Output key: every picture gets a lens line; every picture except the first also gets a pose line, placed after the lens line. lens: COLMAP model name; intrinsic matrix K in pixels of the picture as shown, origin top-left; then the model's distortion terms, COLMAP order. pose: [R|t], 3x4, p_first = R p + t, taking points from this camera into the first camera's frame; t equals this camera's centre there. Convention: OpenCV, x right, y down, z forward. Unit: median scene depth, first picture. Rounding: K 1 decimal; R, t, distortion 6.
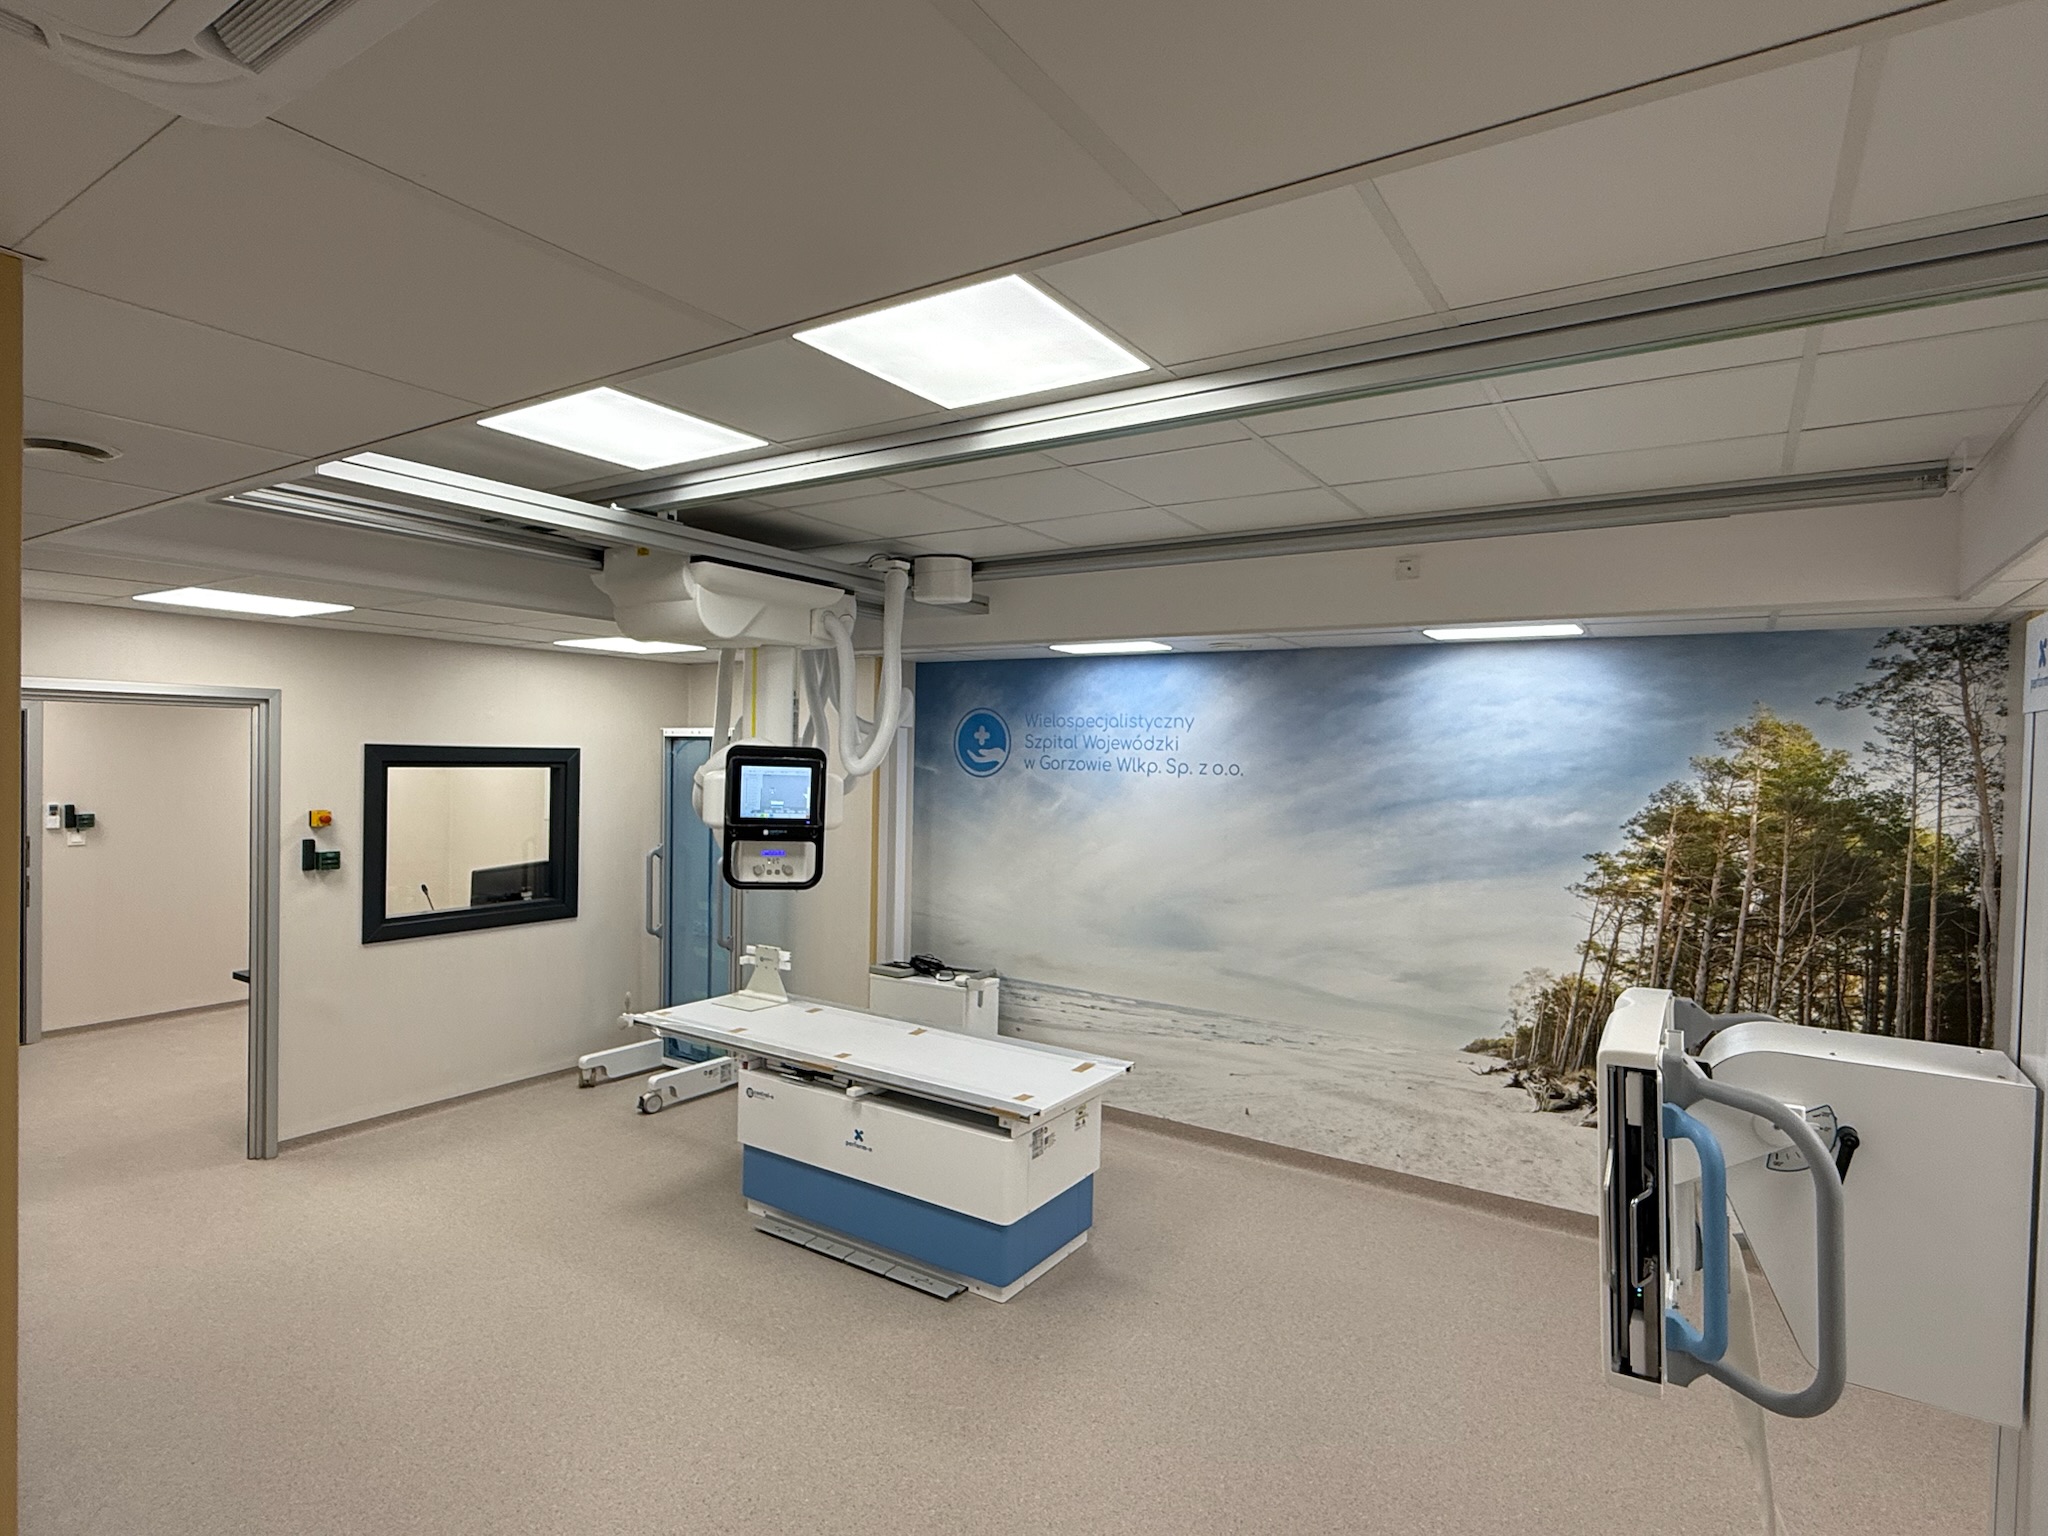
lens RADIAL K [[1078.1, 0, 1014.2], [0, 1078.1, 771.6], [0, 0, 1]] dist [-0.000025, -0.000349]
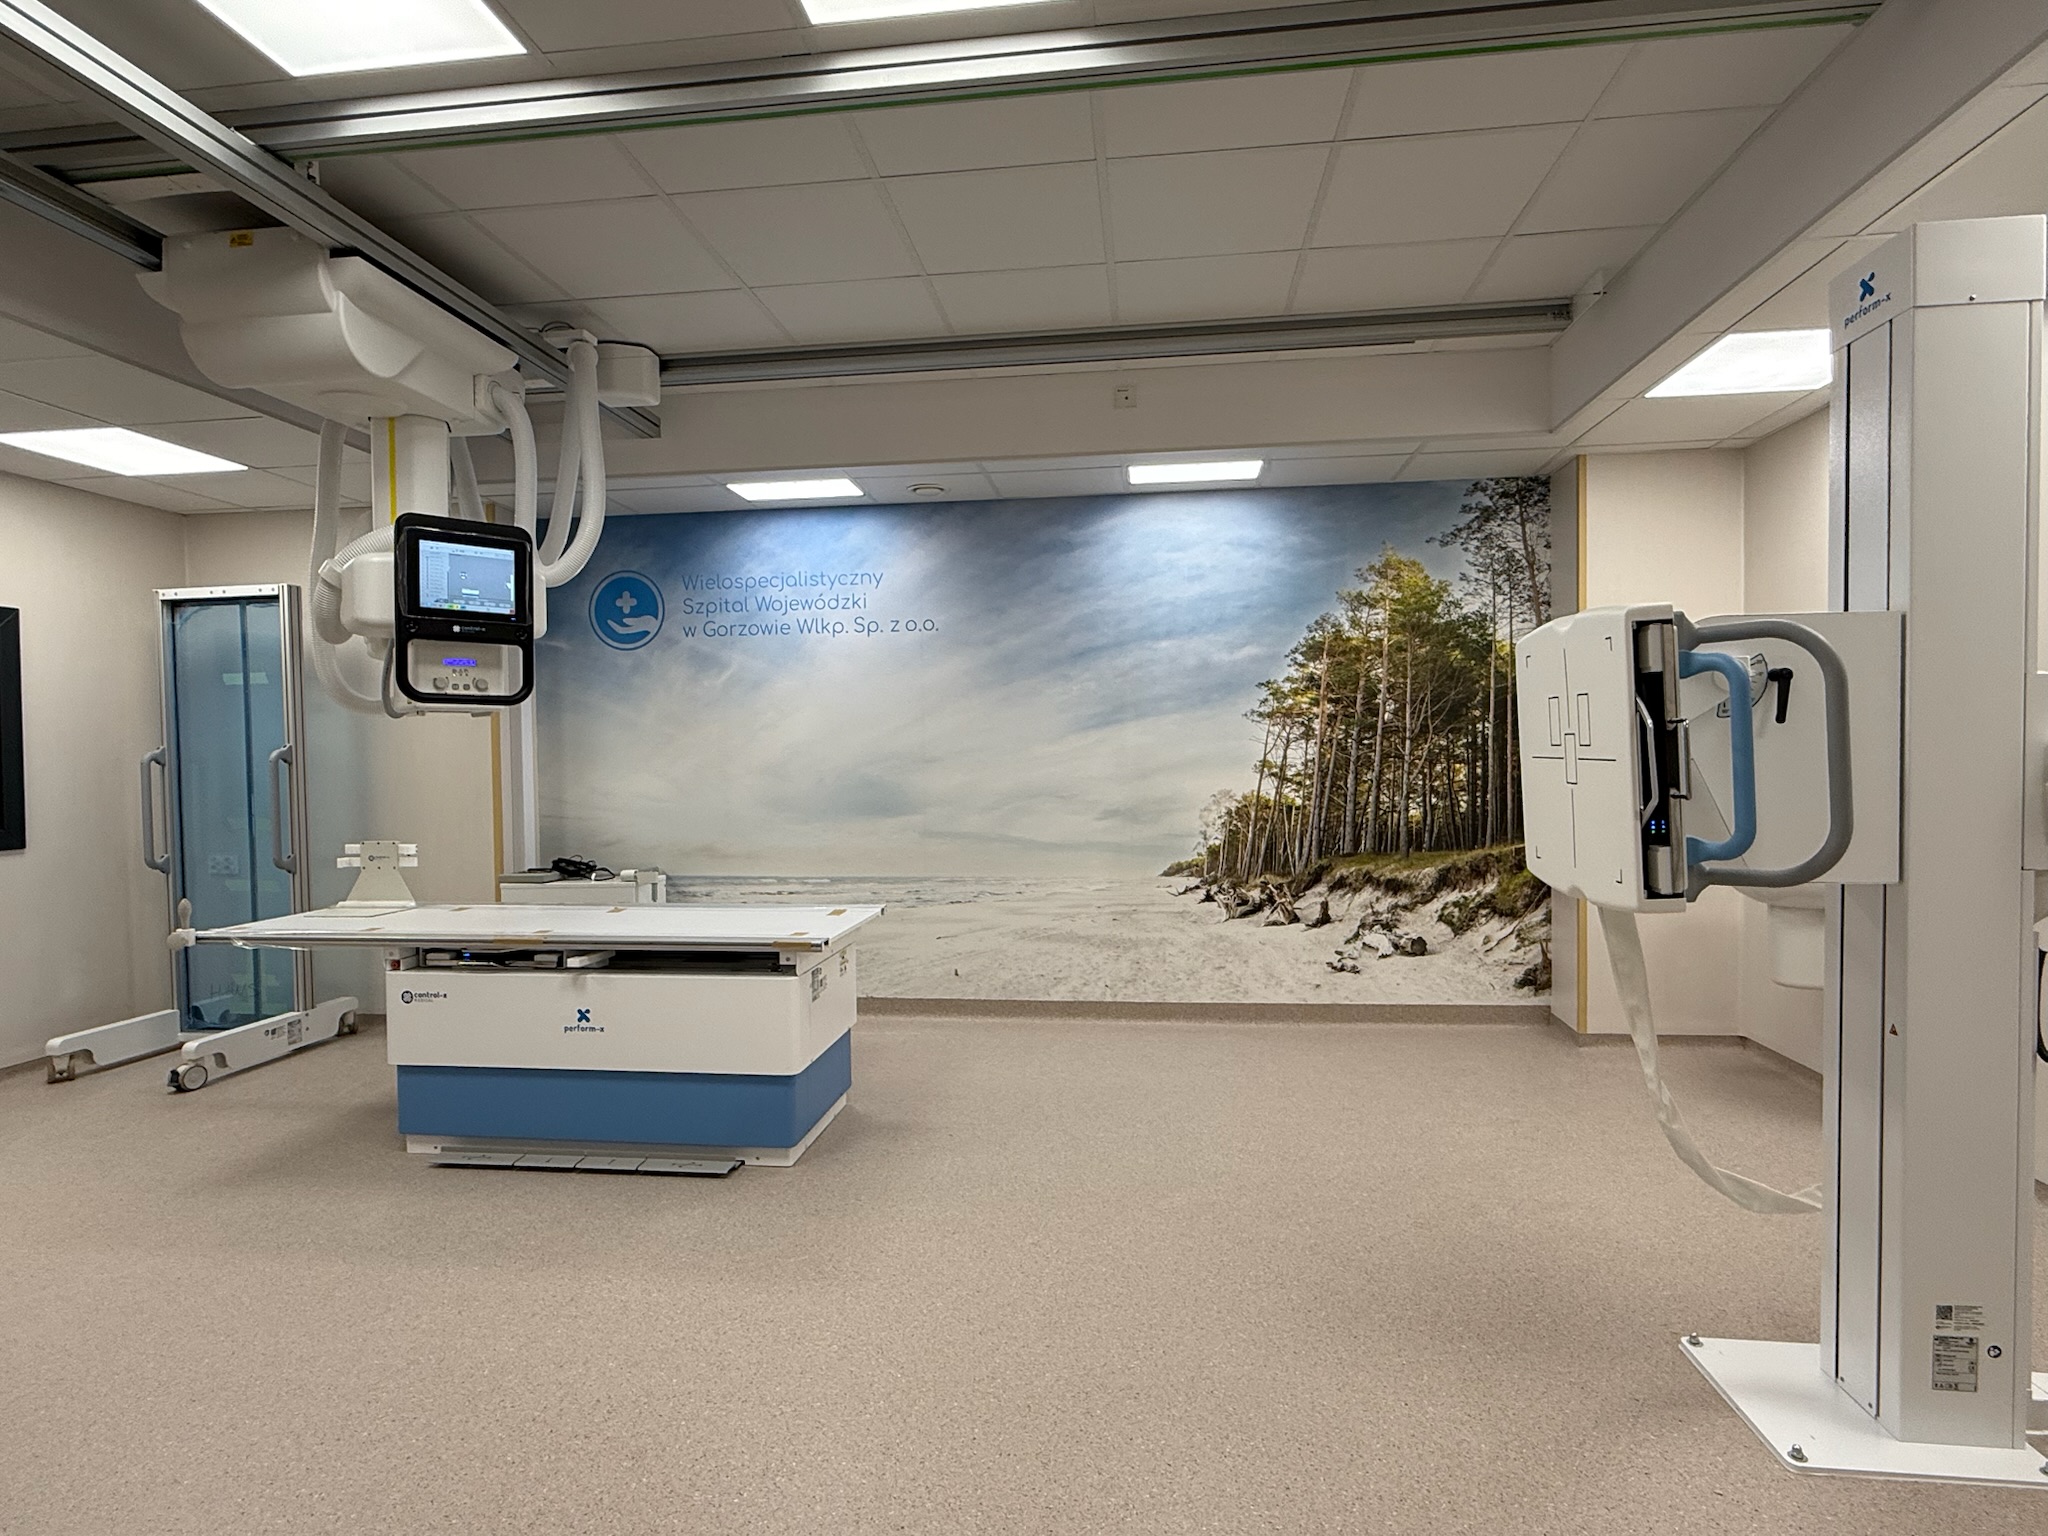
lens RADIAL K [[1078.1, 0, 1022.7], [0, 1078.1, 773.2], [0, 0, 1]] dist [-0.000025, -0.000349]
pose [[0.894862, -0.042762, 0.444290, -0.182325], [0.040504, 0.999073, 0.014576, 0.139929], [-0.444502, 0.004952, 0.895764, 0.106085]]
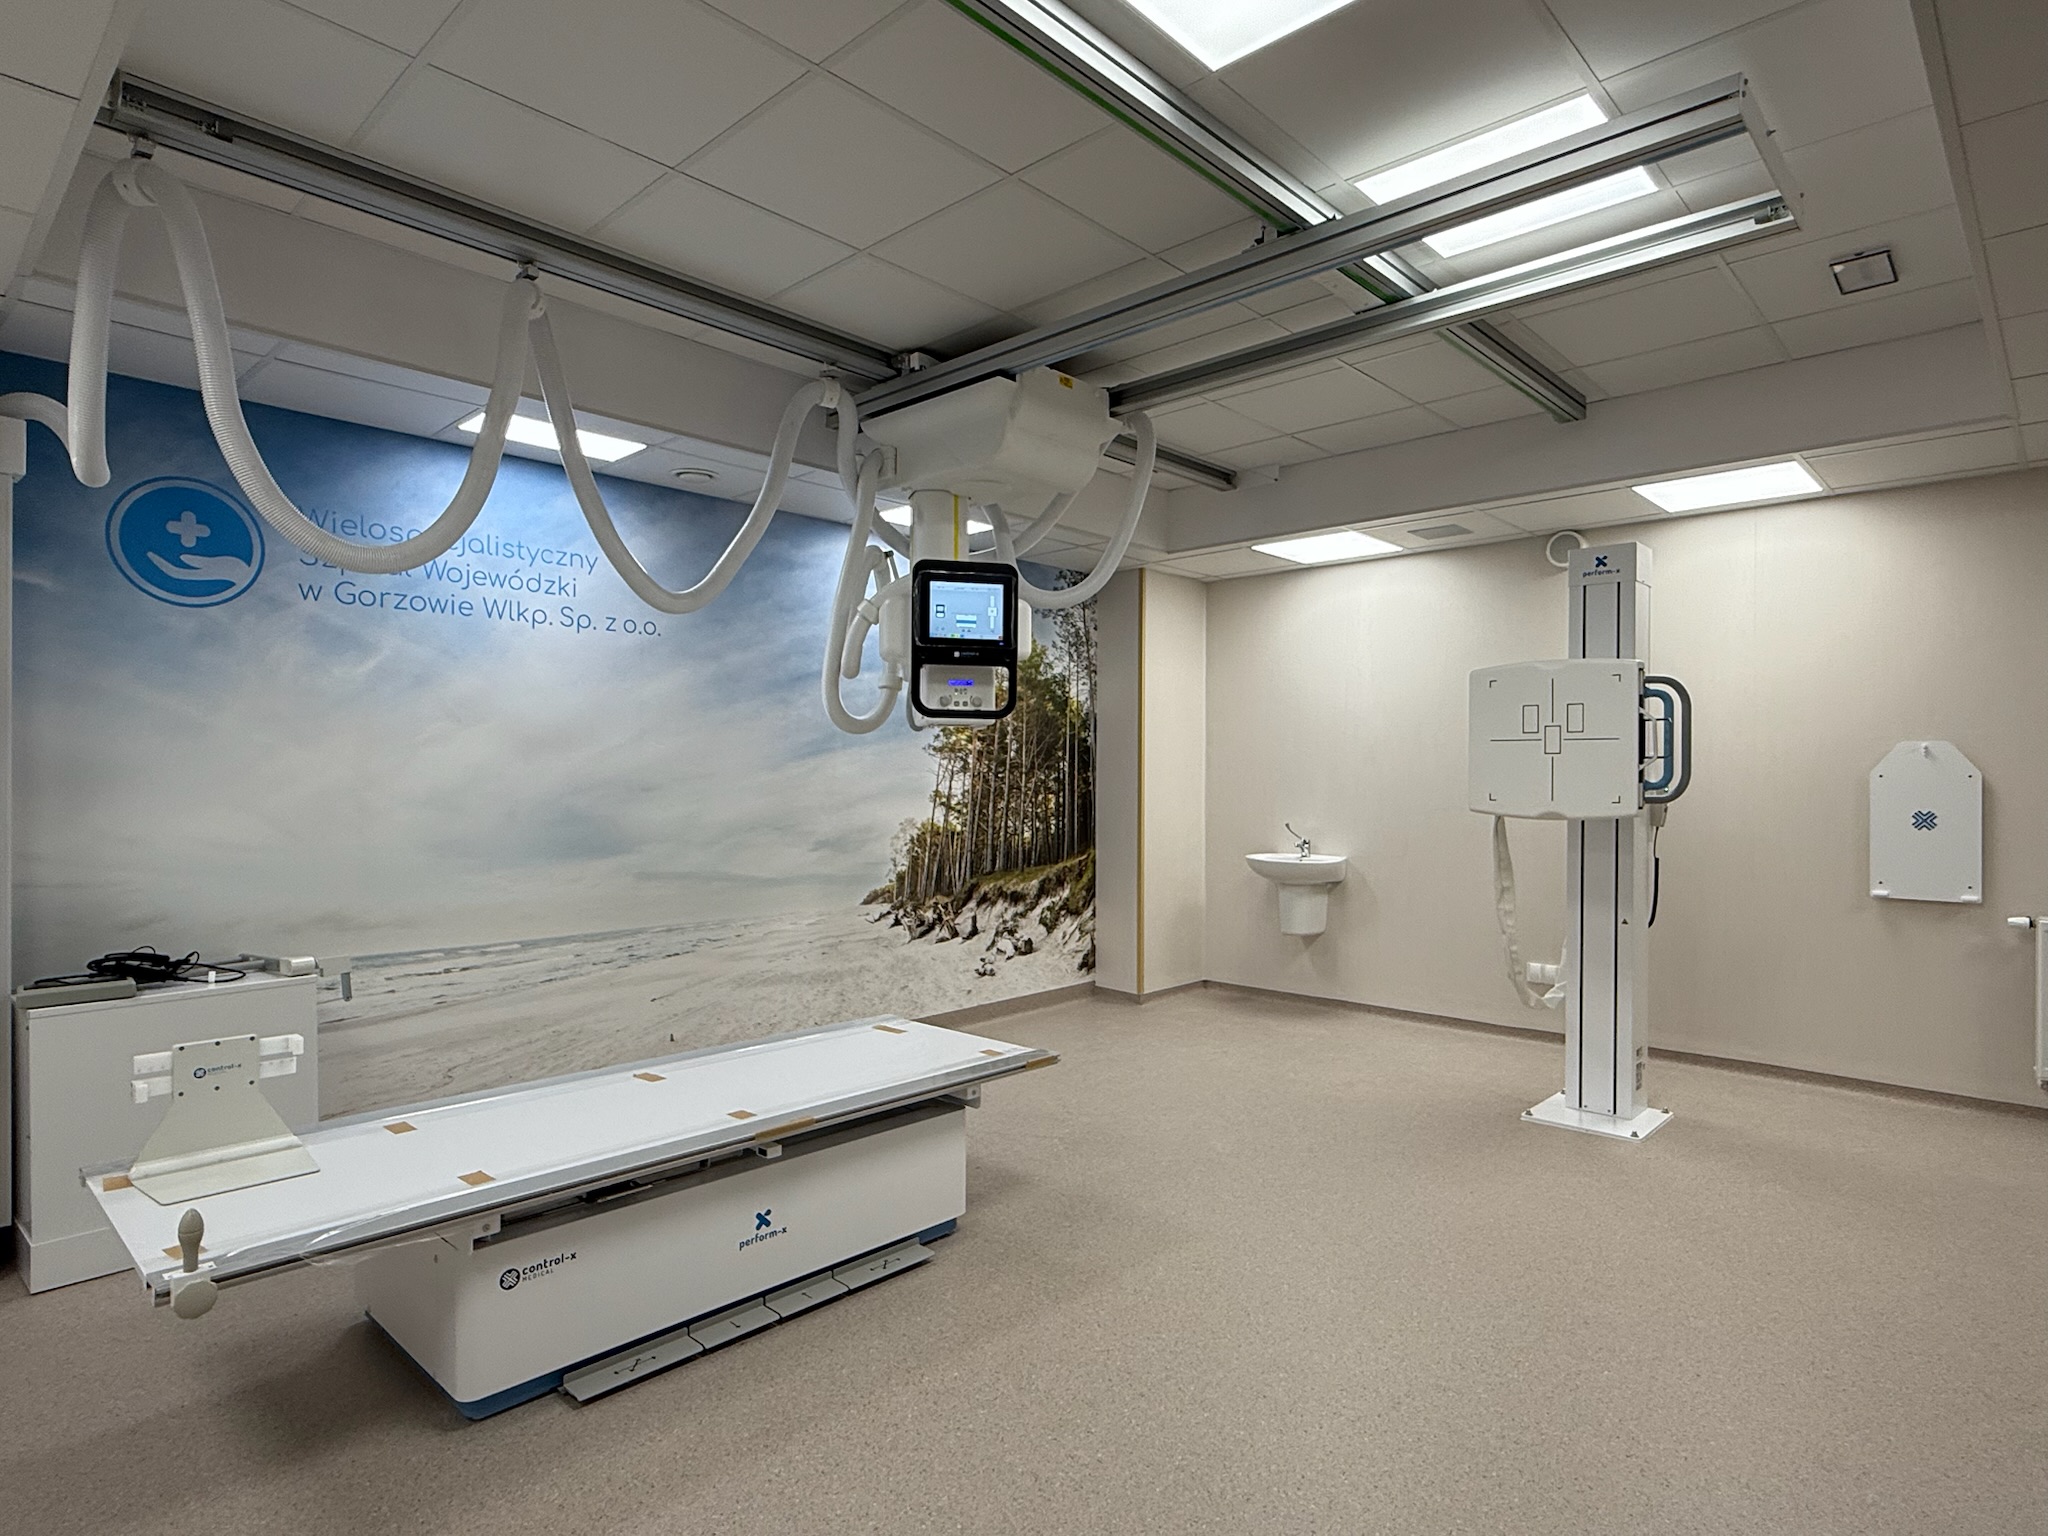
lens RADIAL K [[1132.3, 0, 1020.6], [0, 1132.3, 772.0], [0, 0, 1]] dist [-0.000074, -0.002172]
pose [[0.170087, -0.016834, 0.985285, -0.691522], [0.018124, 0.999738, 0.013953, 0.116484], [-0.985262, 0.015484, 0.170348, 0.667113]]
